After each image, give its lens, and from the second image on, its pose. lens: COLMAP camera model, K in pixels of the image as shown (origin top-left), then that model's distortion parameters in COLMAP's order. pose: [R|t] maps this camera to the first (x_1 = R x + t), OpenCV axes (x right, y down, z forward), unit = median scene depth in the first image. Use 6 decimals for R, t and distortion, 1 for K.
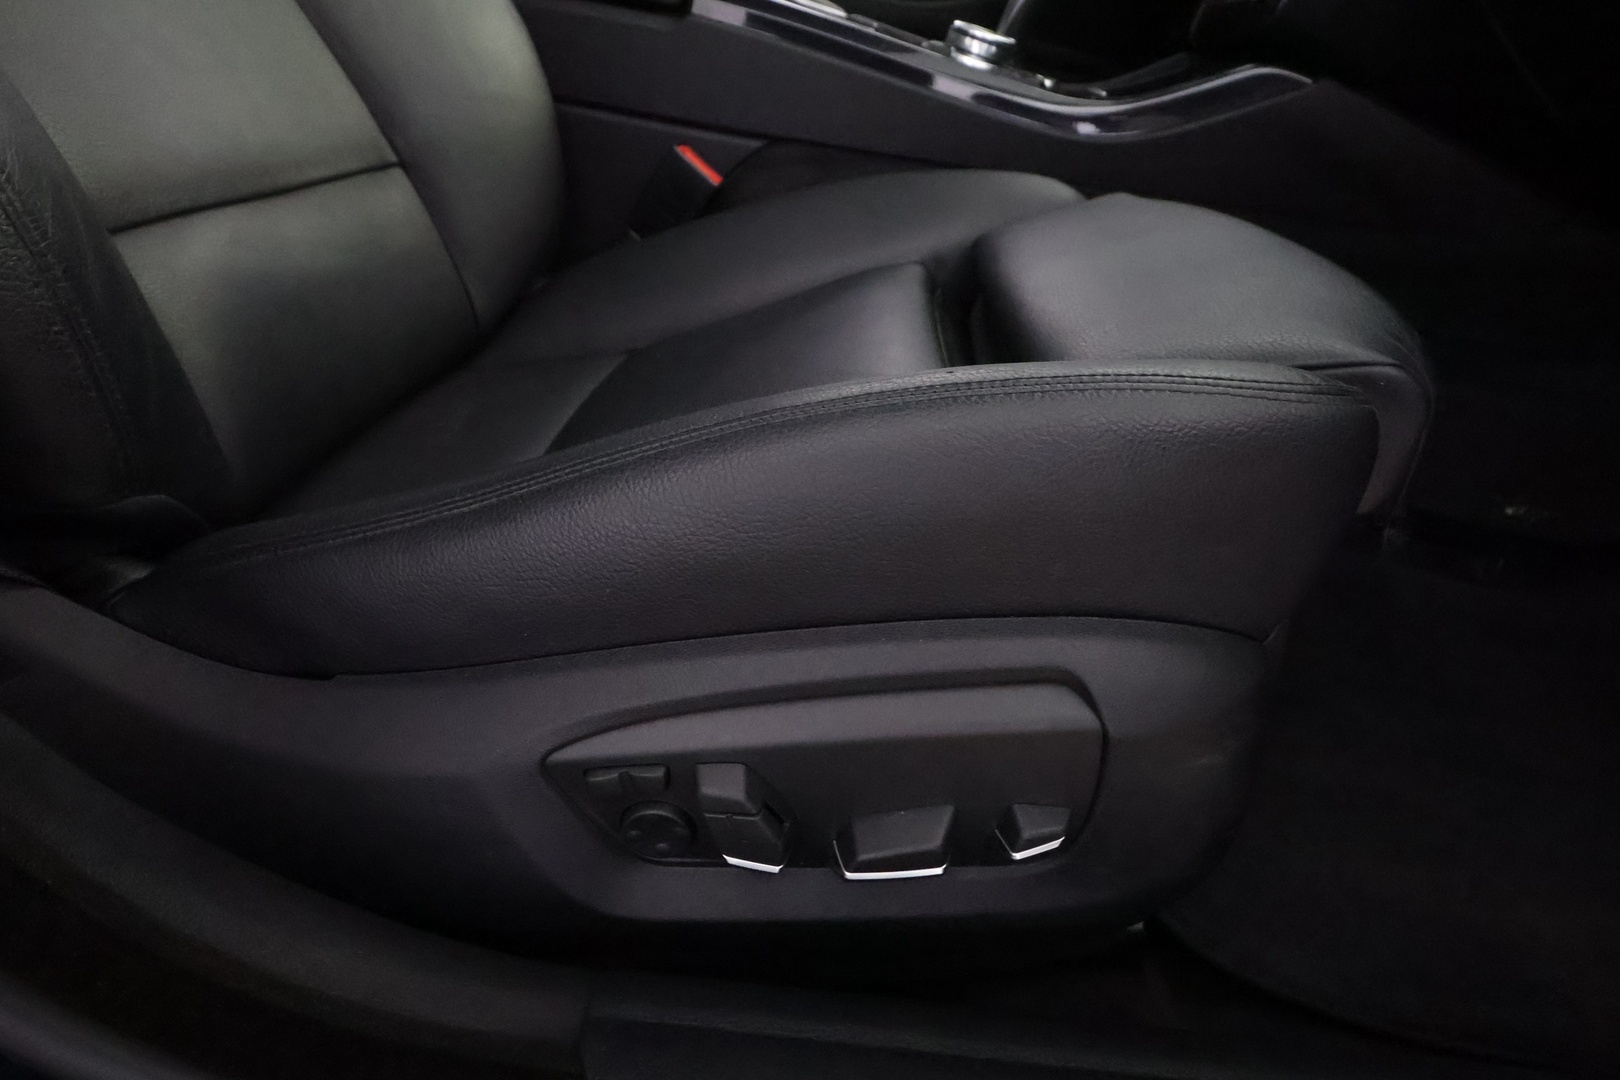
lens RADIAL K [[862.0, 0, 810.0], [0, 862.0, 540.0], [0, 0, 1]] dist [0.018811, 0.000339]
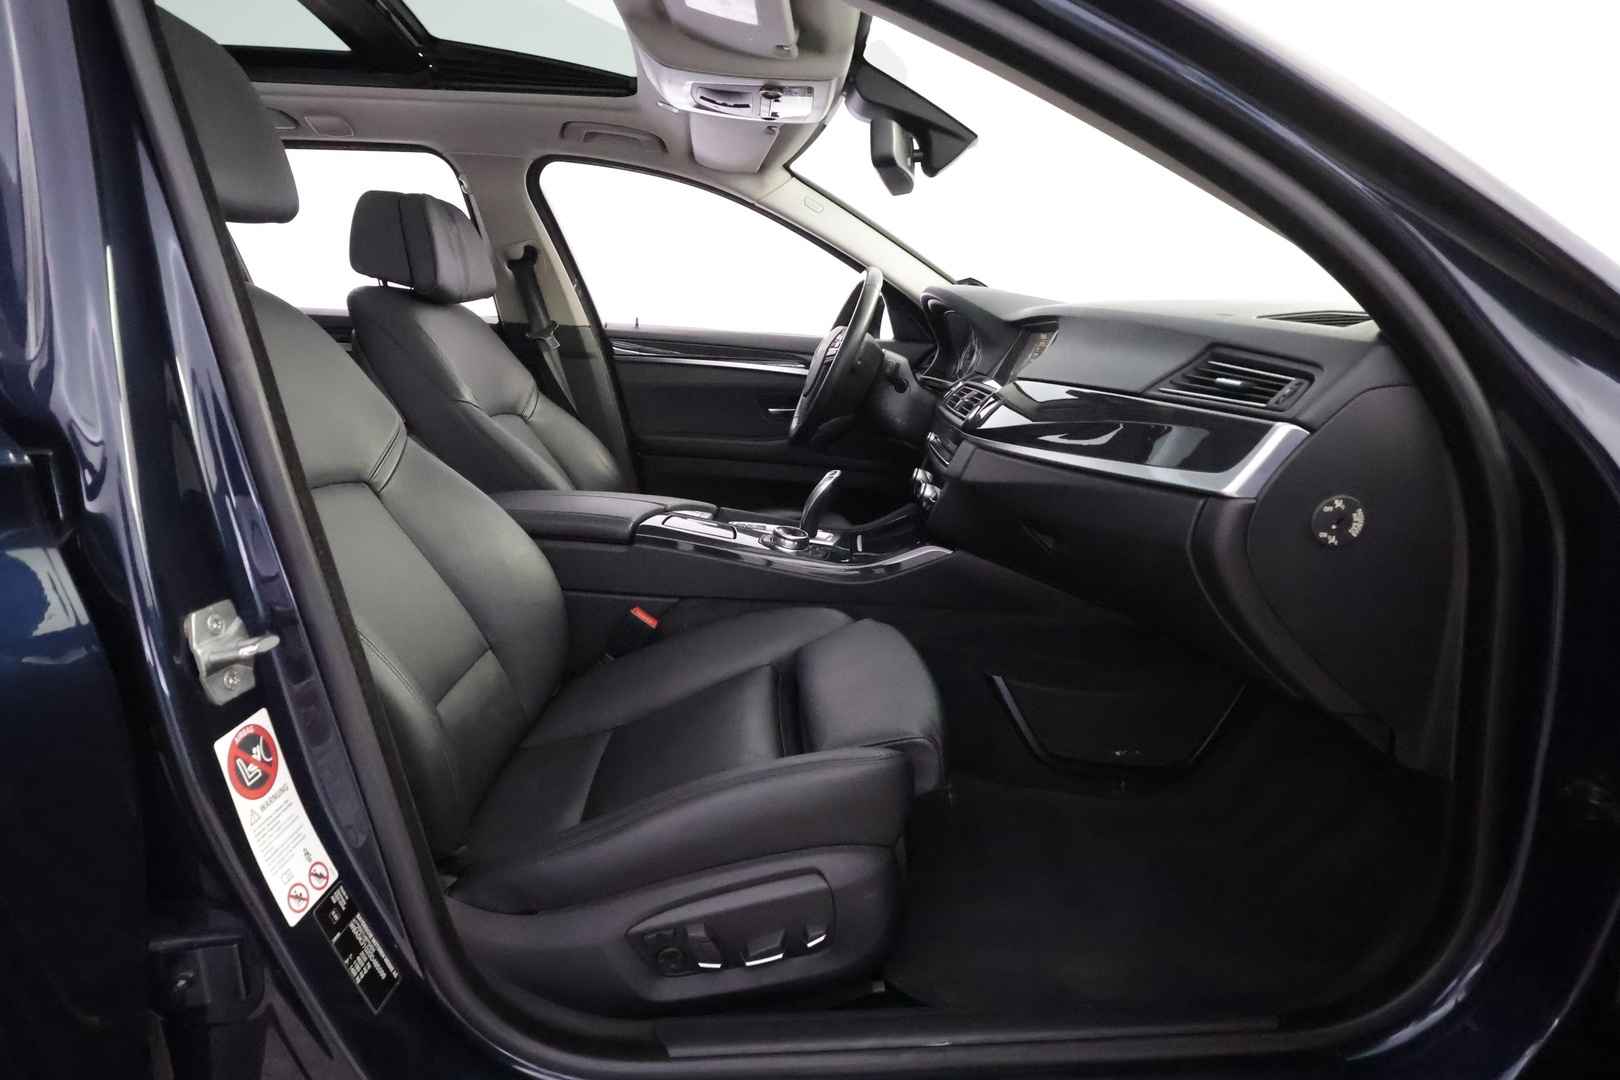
lens RADIAL K [[862.0, 0, 810.0], [0, 862.0, 540.0], [0, 0, 1]] dist [0.018811, 0.000339]
pose [[0.988746, -0.089416, 0.119939, 0.032206], [0.119919, 0.953042, -0.278082, -0.080295], [-0.089442, 0.289335, 0.953040, -1.811669]]
